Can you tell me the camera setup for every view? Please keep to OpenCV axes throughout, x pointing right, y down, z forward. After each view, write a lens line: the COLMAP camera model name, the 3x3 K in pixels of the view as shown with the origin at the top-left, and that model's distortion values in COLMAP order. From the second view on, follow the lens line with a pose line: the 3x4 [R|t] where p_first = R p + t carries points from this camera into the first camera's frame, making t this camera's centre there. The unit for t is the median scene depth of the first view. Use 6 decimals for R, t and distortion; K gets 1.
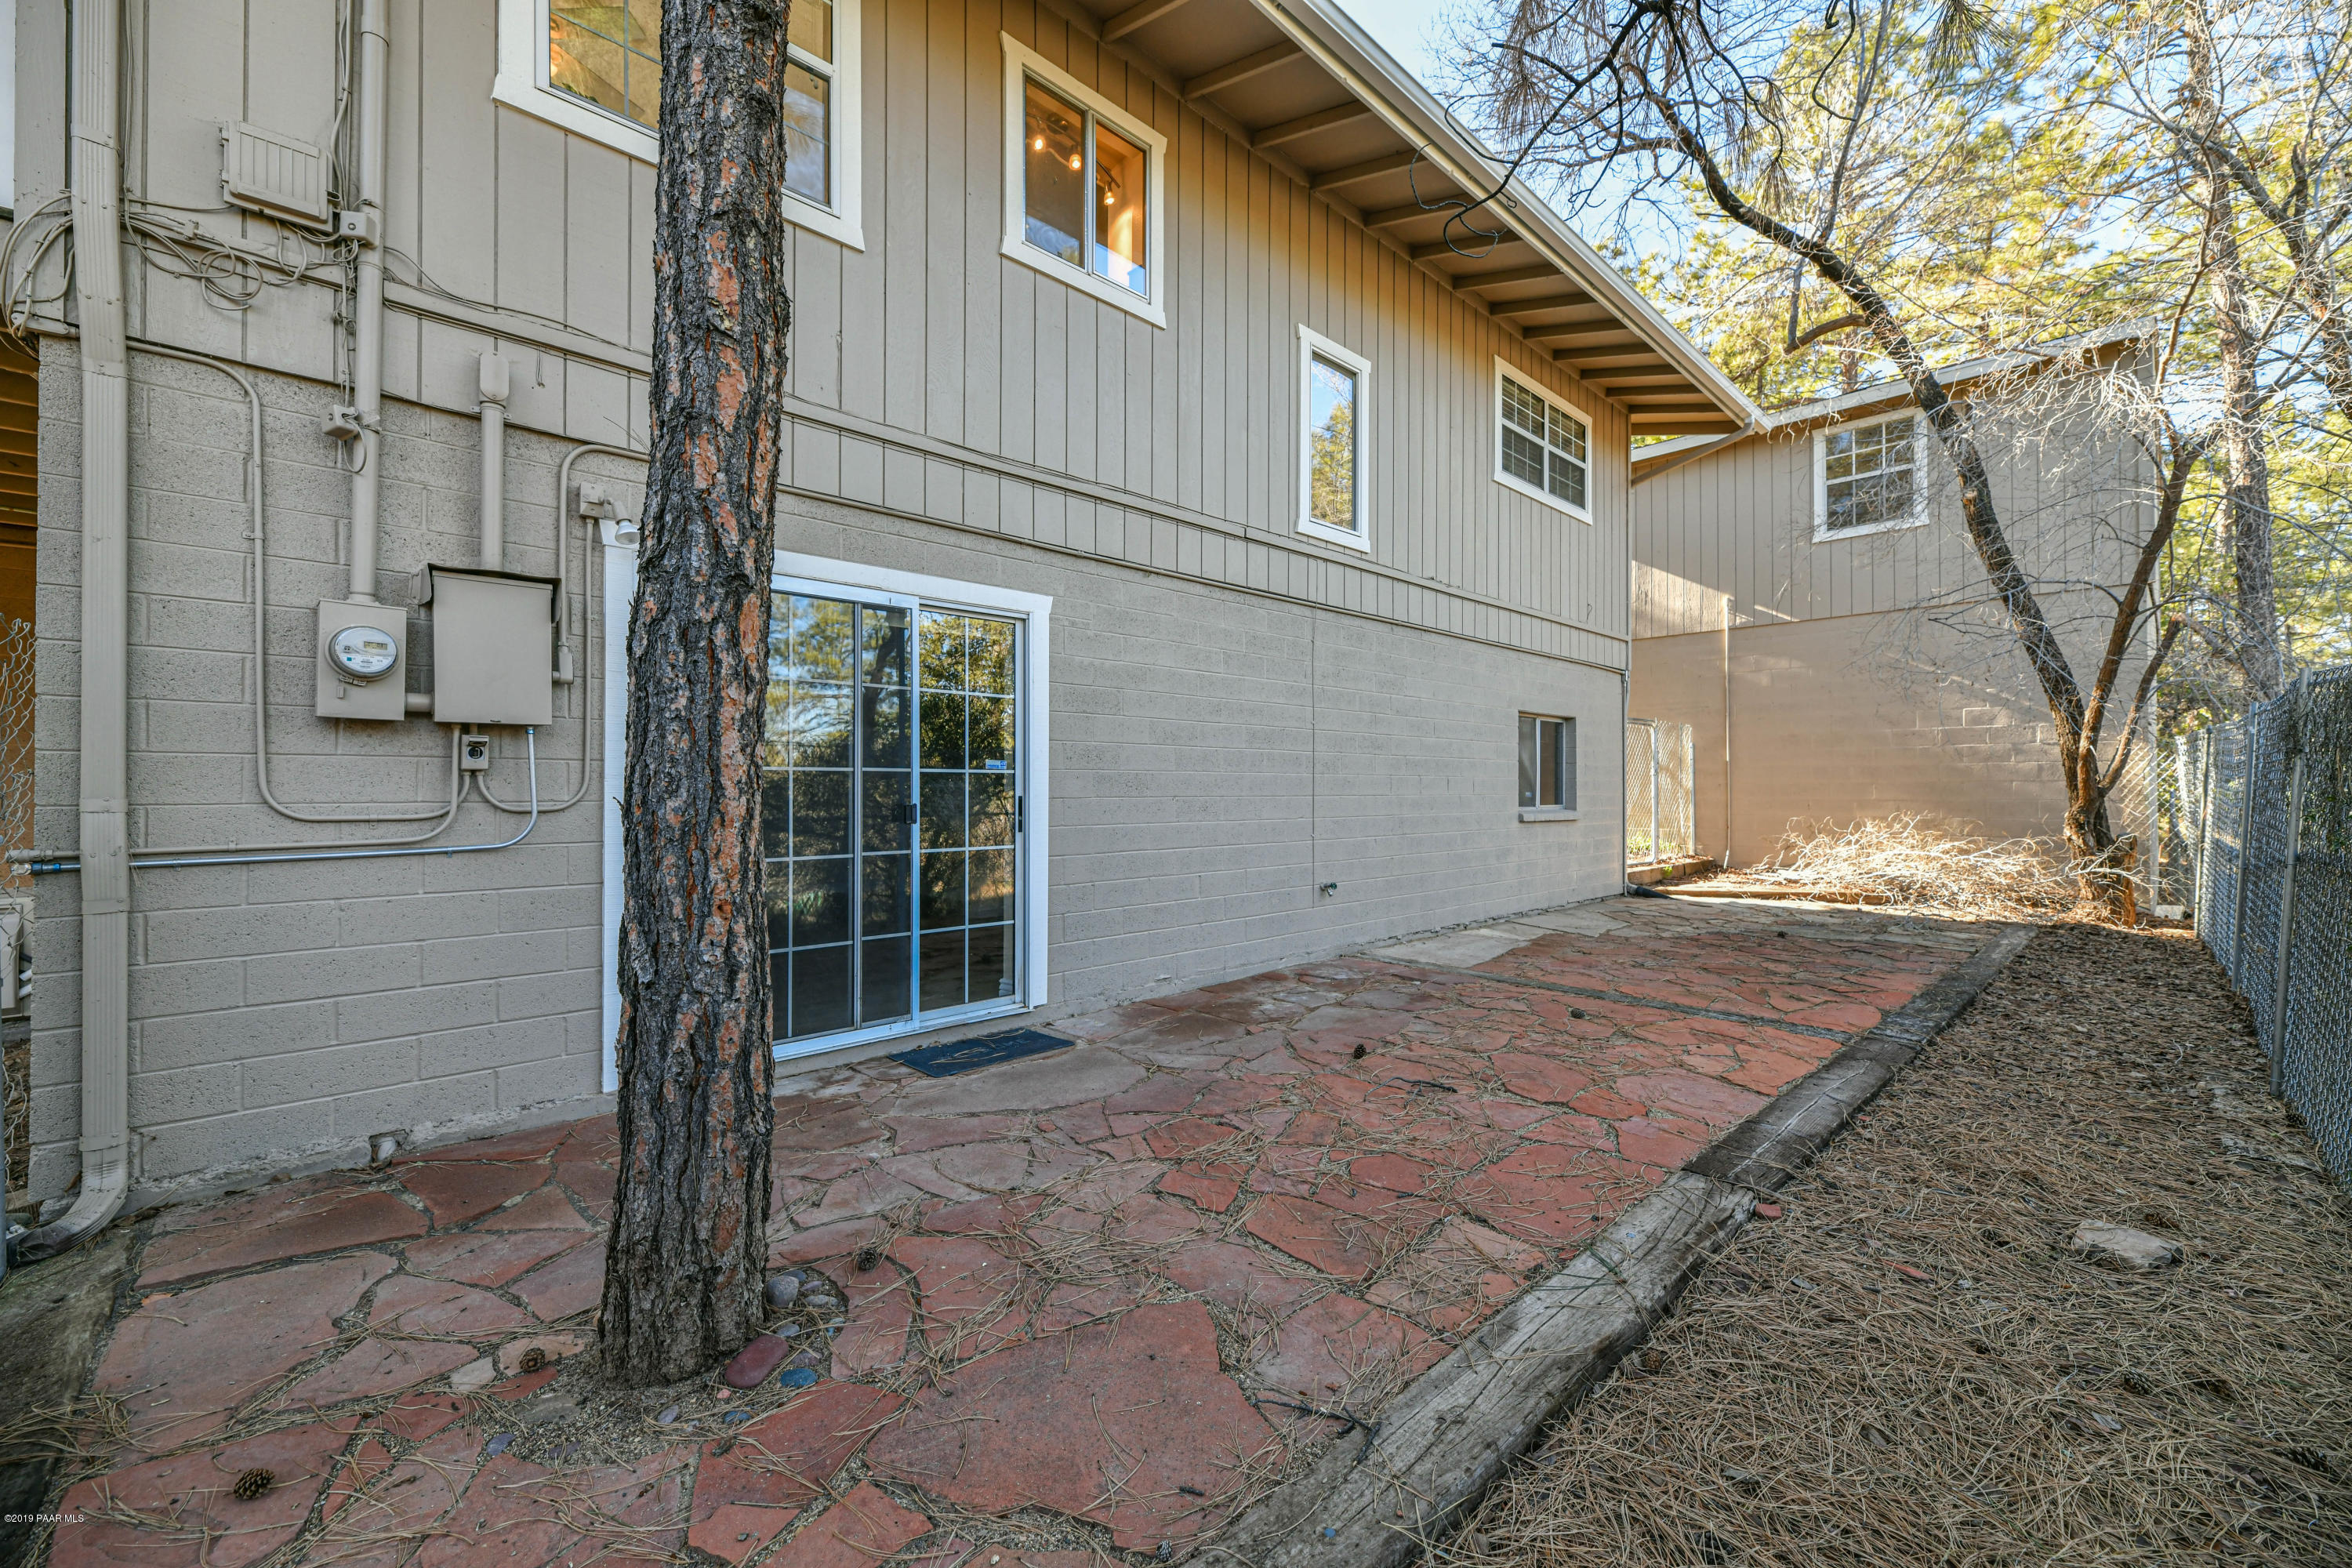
lens RADIAL K [[932.5, 0, 1180.1], [0, 932.5, 778.6], [0, 0, 1]] dist [0.009307, -0.000127]
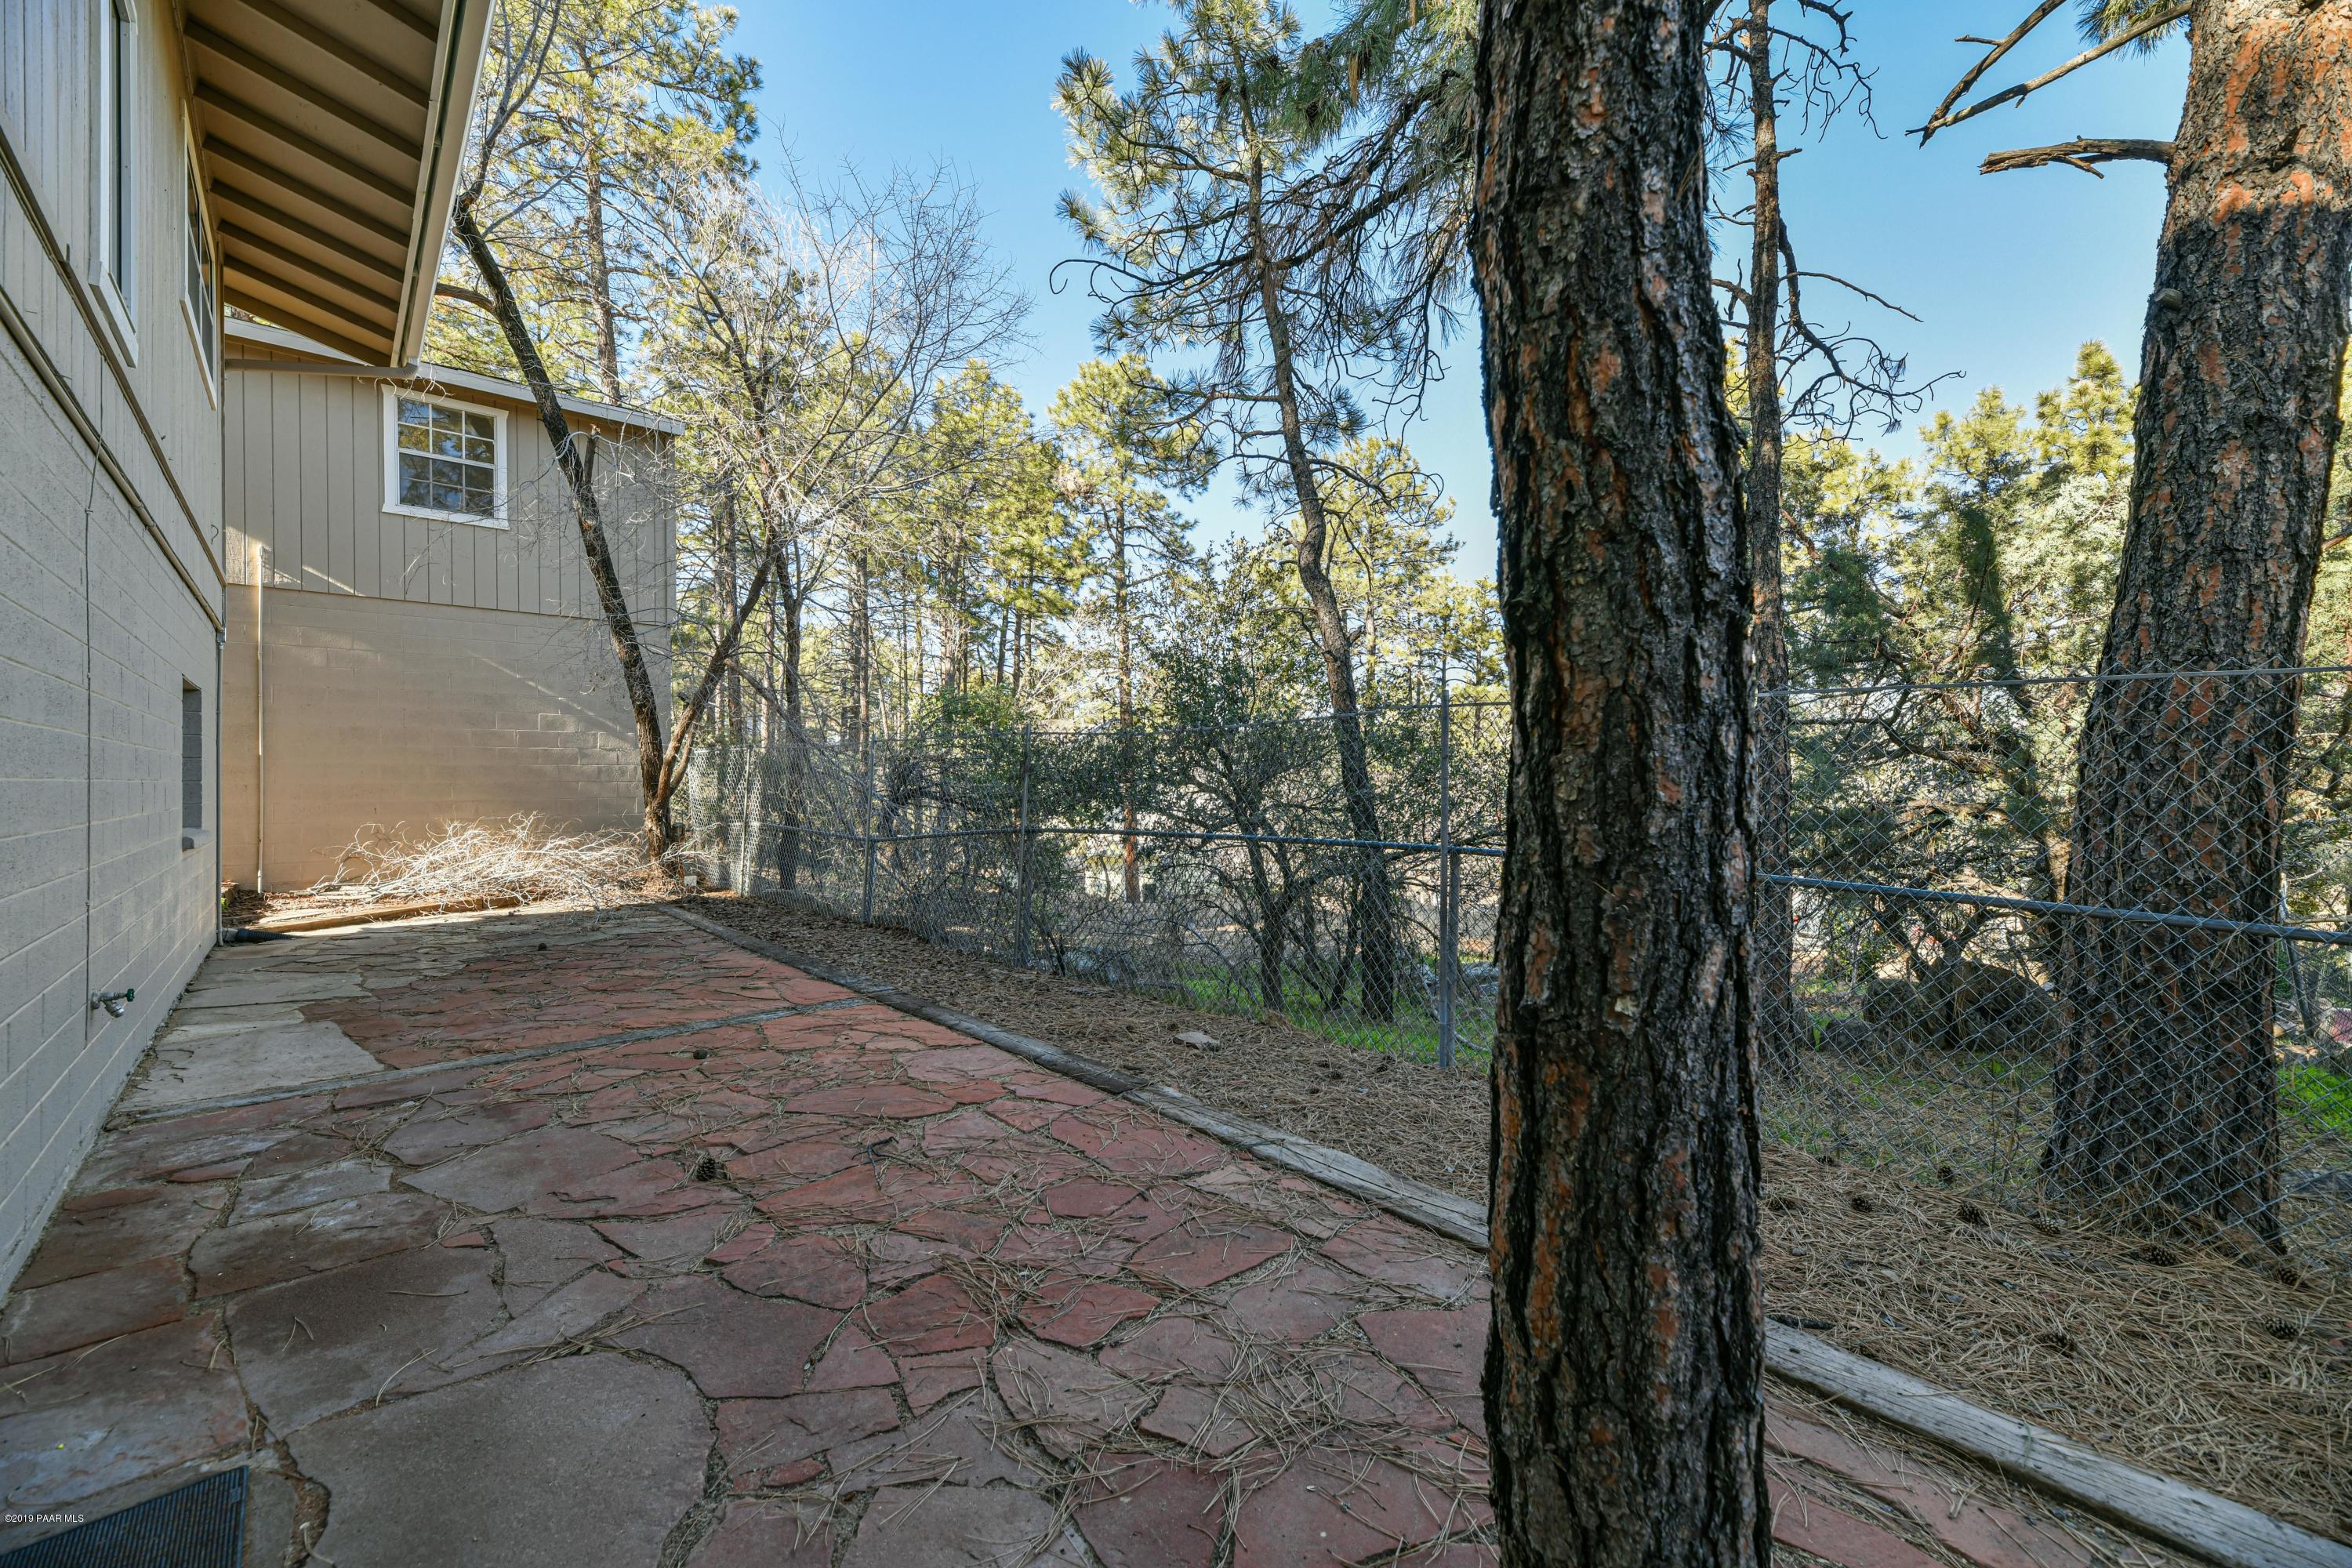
lens RADIAL K [[932.5, 0, 1180.1], [0, 932.5, 778.6], [0, 0, 1]] dist [0.009307, -0.000127]
pose [[0.024486, -0.000309, 0.999700, -0.462216], [-0.006680, 0.999978, 0.000473, -0.013095], [-0.999678, -0.006689, 0.024483, 0.538884]]
